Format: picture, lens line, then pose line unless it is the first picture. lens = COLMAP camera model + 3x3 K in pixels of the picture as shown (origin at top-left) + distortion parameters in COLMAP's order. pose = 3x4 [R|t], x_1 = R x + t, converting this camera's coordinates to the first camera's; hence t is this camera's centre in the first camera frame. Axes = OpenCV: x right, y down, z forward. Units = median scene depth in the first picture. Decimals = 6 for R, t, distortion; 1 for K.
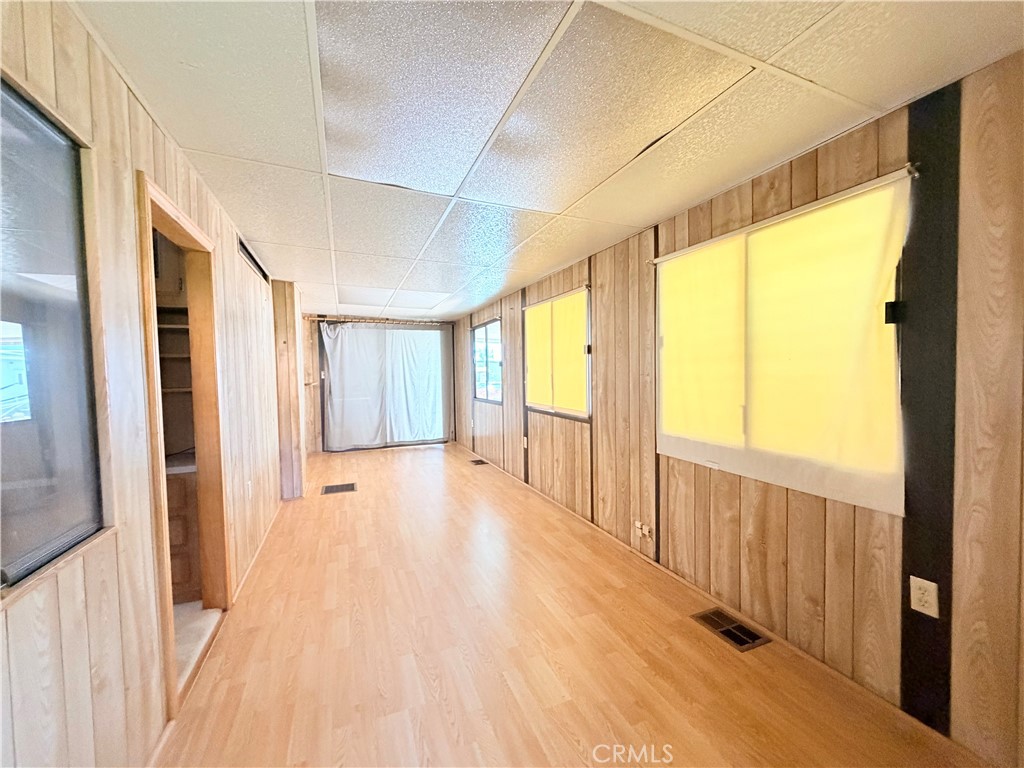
lens RADIAL K [[408.8, 0, 512.8], [0, 408.8, 386.4], [0, 0, 1]] dist [0.001330, 0.000117]
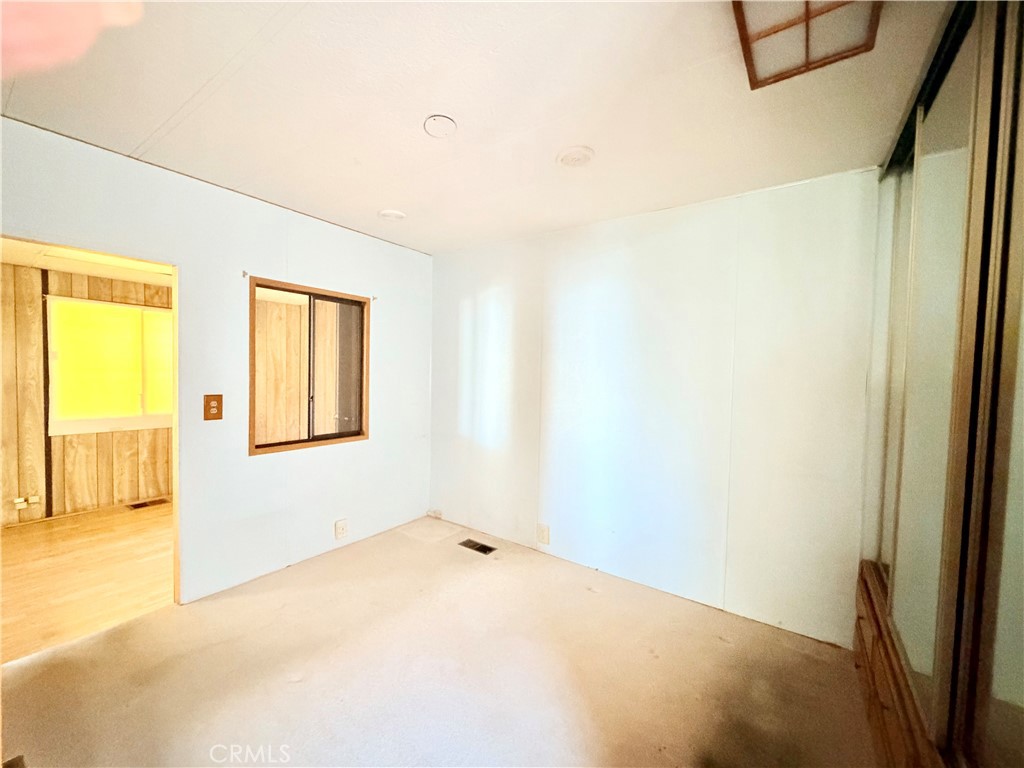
lens RADIAL K [[408.8, 0, 513.2], [0, 408.8, 385.1], [0, 0, 1]] dist [0.001330, 0.000117]
pose [[-0.531015, -0.029699, 0.846842, -2.018768], [0.014837, 0.998907, 0.044335, -0.056008], [-0.847233, 0.036107, -0.529994, 0.502934]]
